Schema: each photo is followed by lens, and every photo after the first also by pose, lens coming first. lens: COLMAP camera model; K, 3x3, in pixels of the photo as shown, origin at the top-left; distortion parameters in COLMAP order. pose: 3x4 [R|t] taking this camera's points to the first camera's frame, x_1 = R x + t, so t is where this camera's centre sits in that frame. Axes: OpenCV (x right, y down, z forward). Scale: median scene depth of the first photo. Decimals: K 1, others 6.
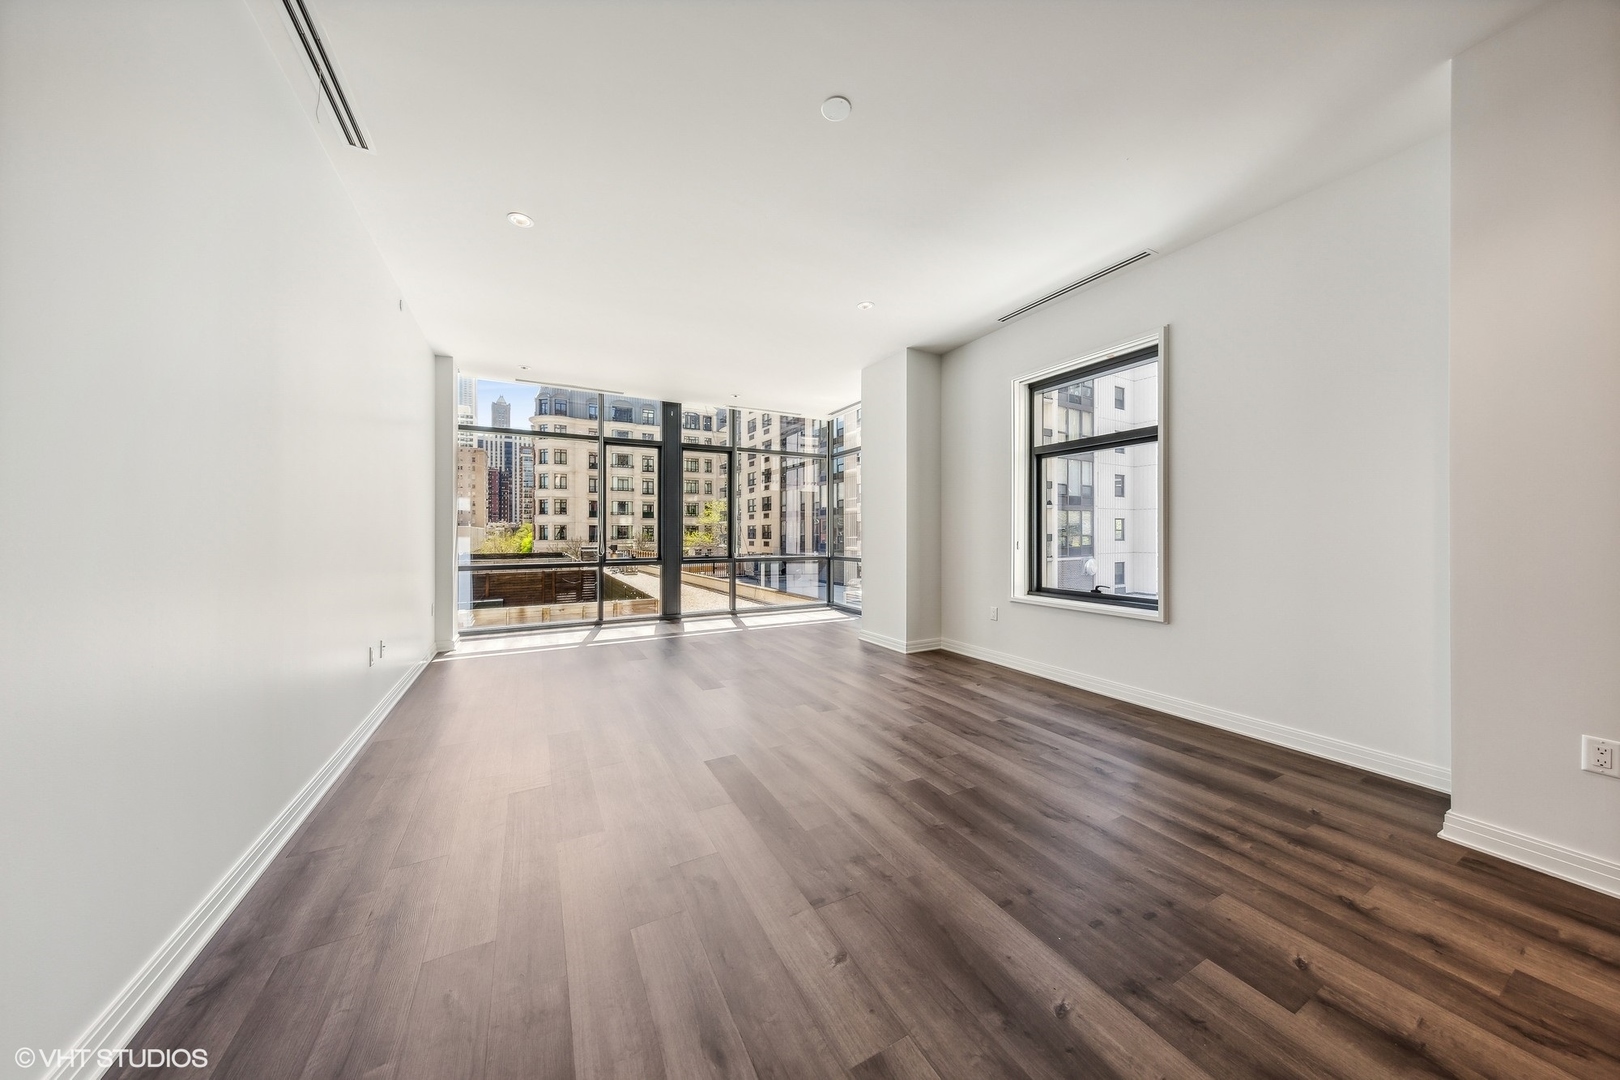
lens RADIAL K [[518.3, 0, 810.1], [0, 518.3, 528.3], [0, 0, 1]] dist [0.004466, -0.000109]
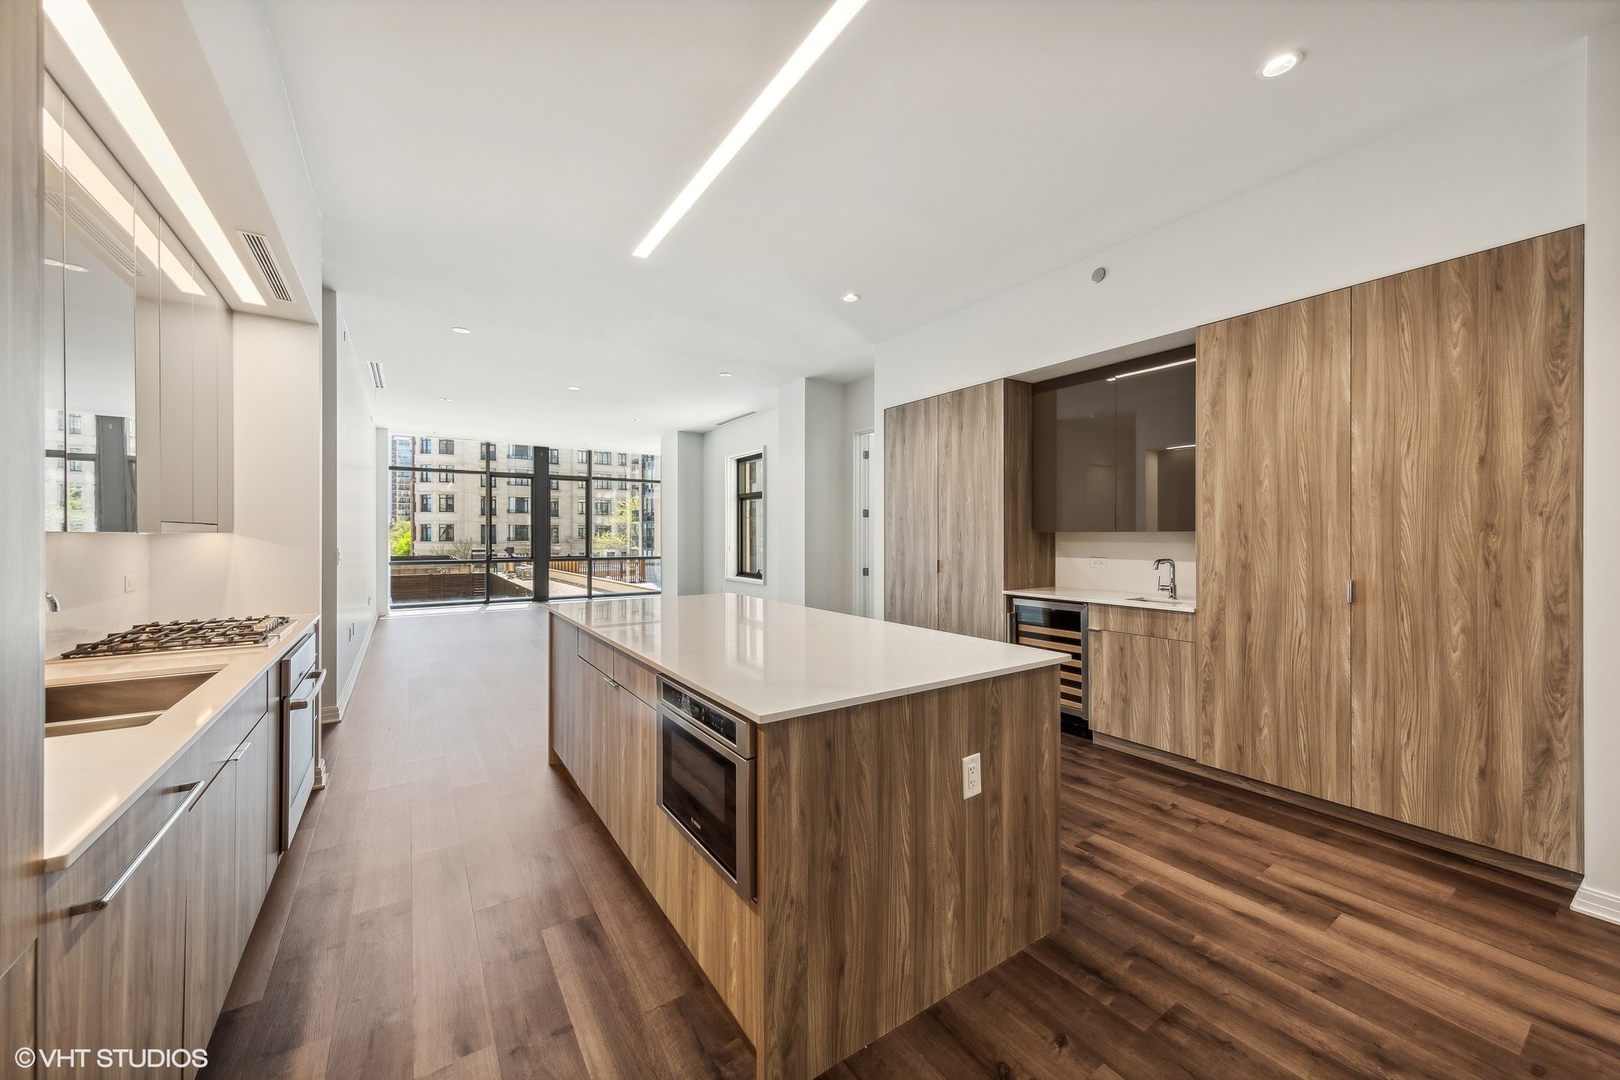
lens RADIAL K [[595.8, 0, 812.2], [0, 595.8, 535.5], [0, 0, 1]] dist [0.005565, -0.000130]
pose [[0.994687, 0.003842, 0.102870, 0.286982], [-0.005082, 0.999918, 0.011792, -0.022946], [-0.102816, -0.012252, 0.994625, -0.660765]]
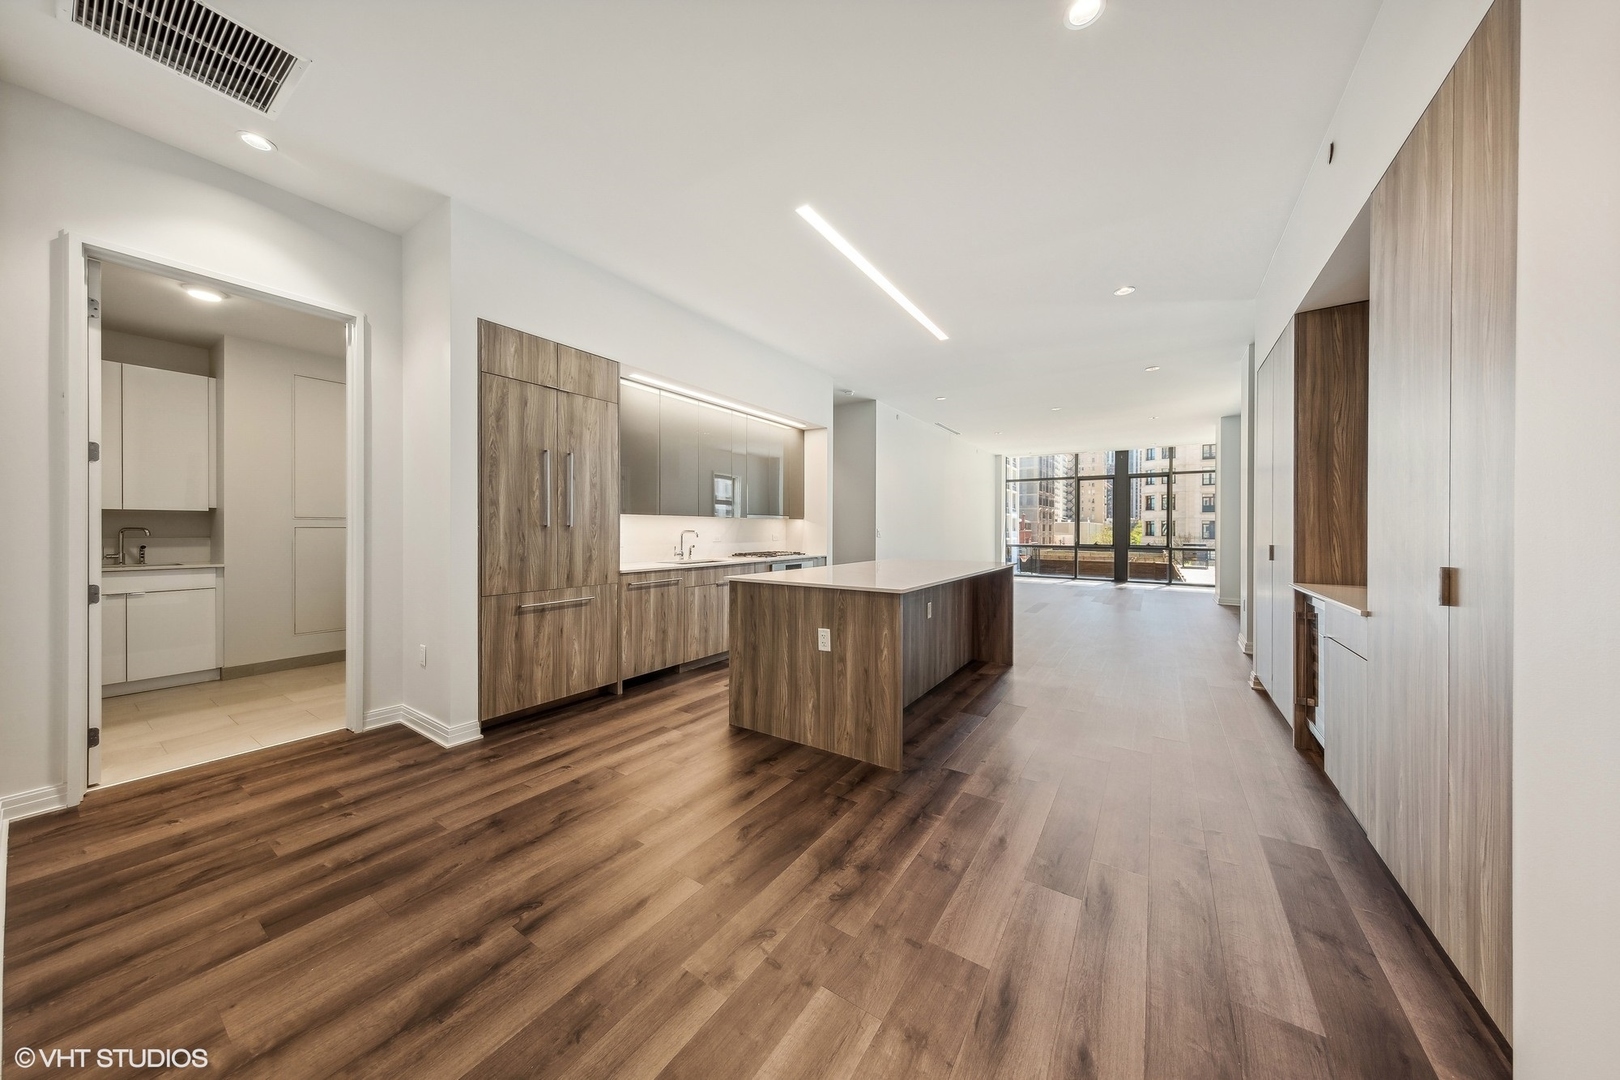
lens RADIAL K [[518.3, 0, 810.1], [0, 518.3, 528.3], [0, 0, 1]] dist [0.004466, -0.000109]
pose [[0.471628, 0.004059, -0.881788, 0.694930], [0.003575, 0.999972, 0.006516, -0.009877], [0.881790, -0.006225, 0.471600, -0.622370]]
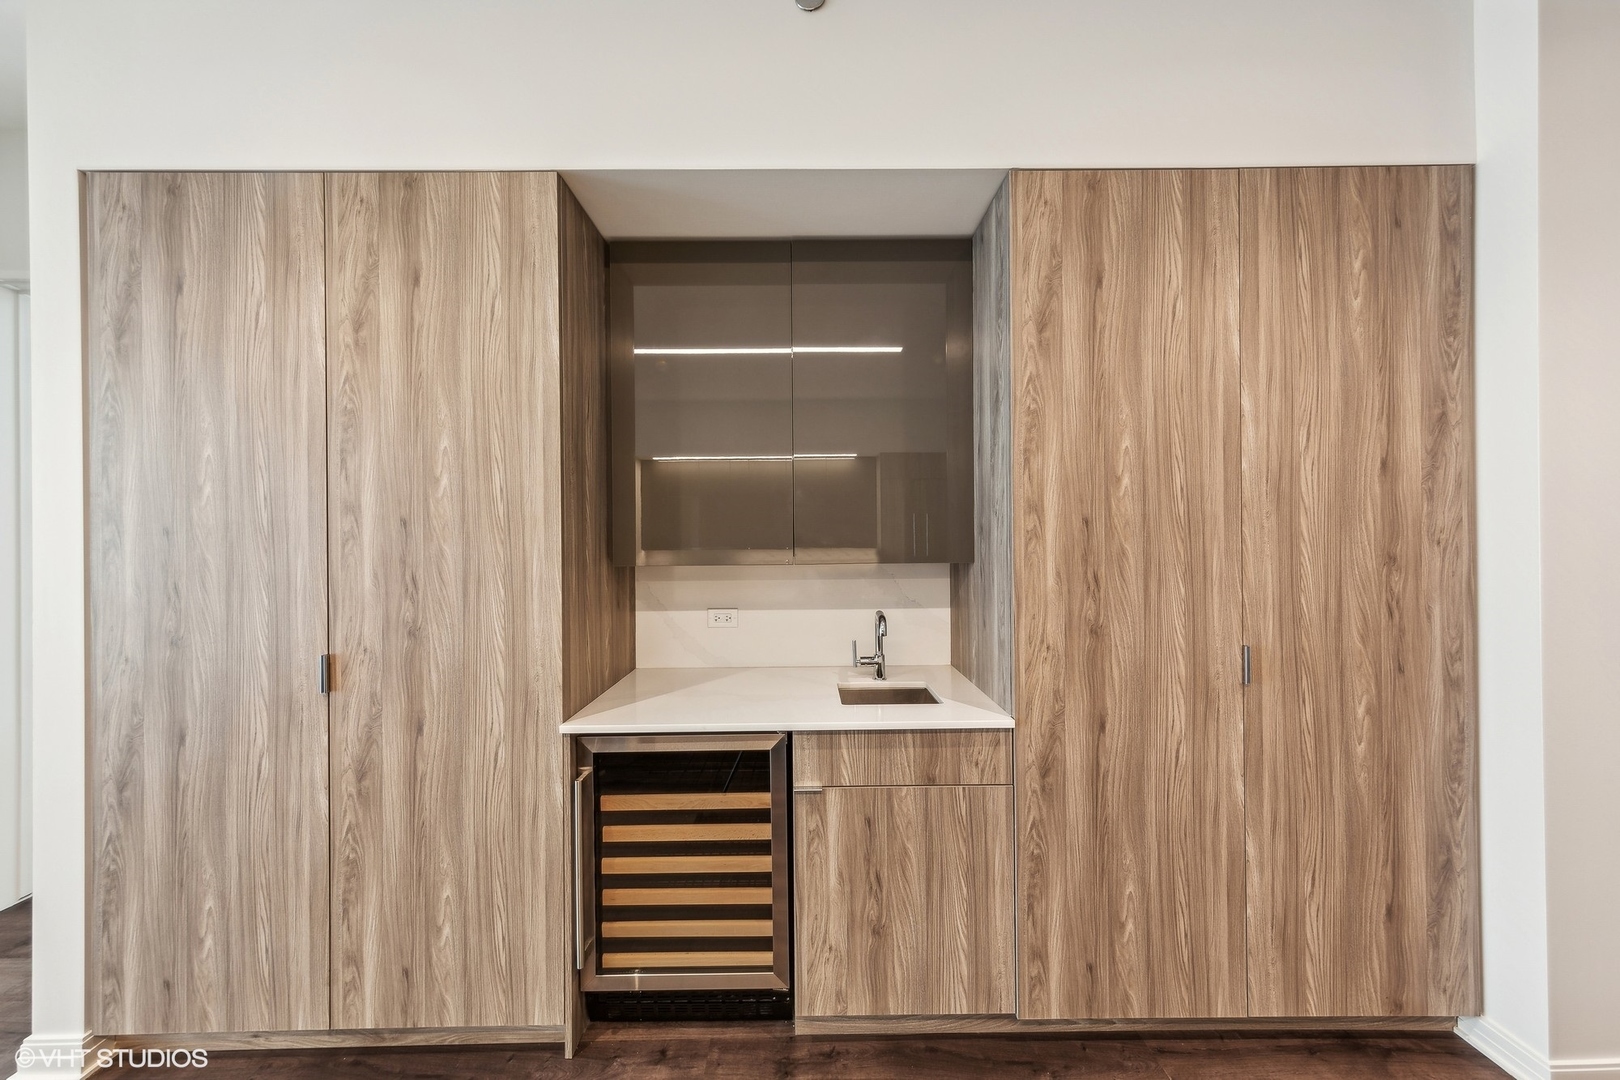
lens RADIAL K [[517.5, 0, 814.4], [0, 517.5, 535.0], [0, 0, 1]] dist [0.004492, -0.000012]
pose [[0.470122, 0.001585, 0.882600, 0.400568], [-0.003036, 0.999995, -0.000179, -0.033906], [-0.882596, -0.002595, 0.470124, -0.293350]]
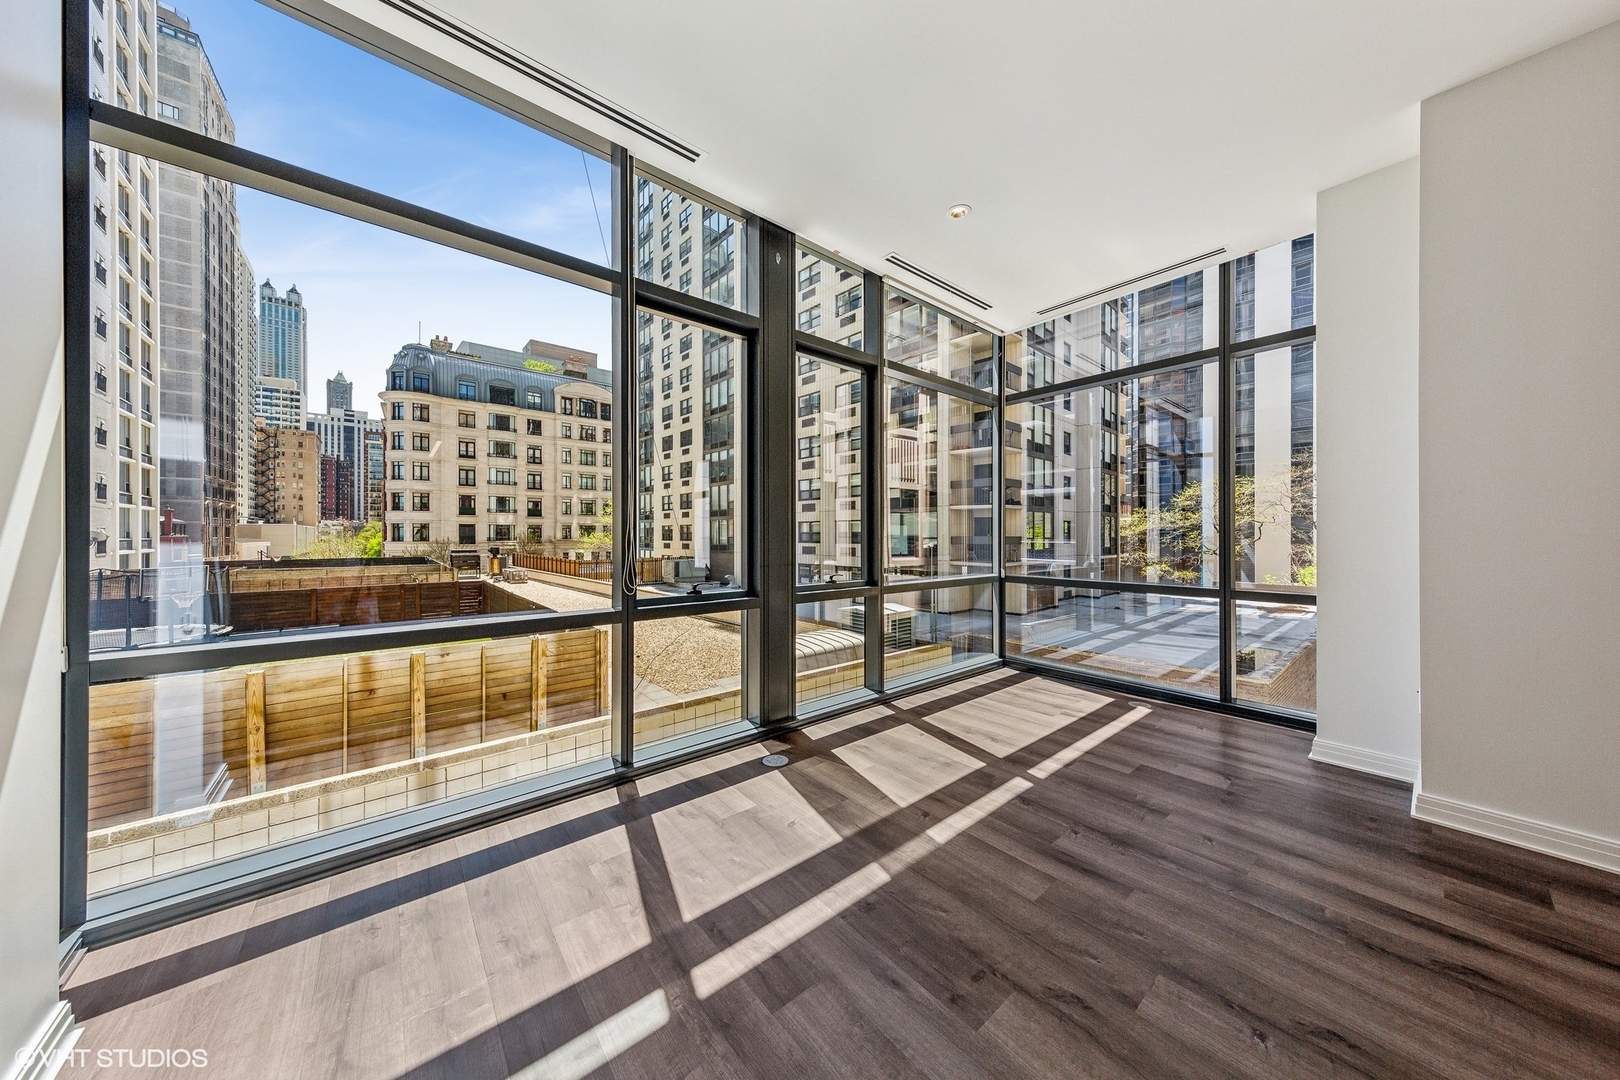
lens RADIAL K [[517.5, 0, 814.4], [0, 517.5, 535.0], [0, 0, 1]] dist [0.004492, -0.000012]
pose [[0.979237, 0.003981, 0.202677, -0.314359], [-0.006013, 0.999938, 0.009411, 0.006346], [-0.202627, -0.010434, 0.979200, 0.552809]]
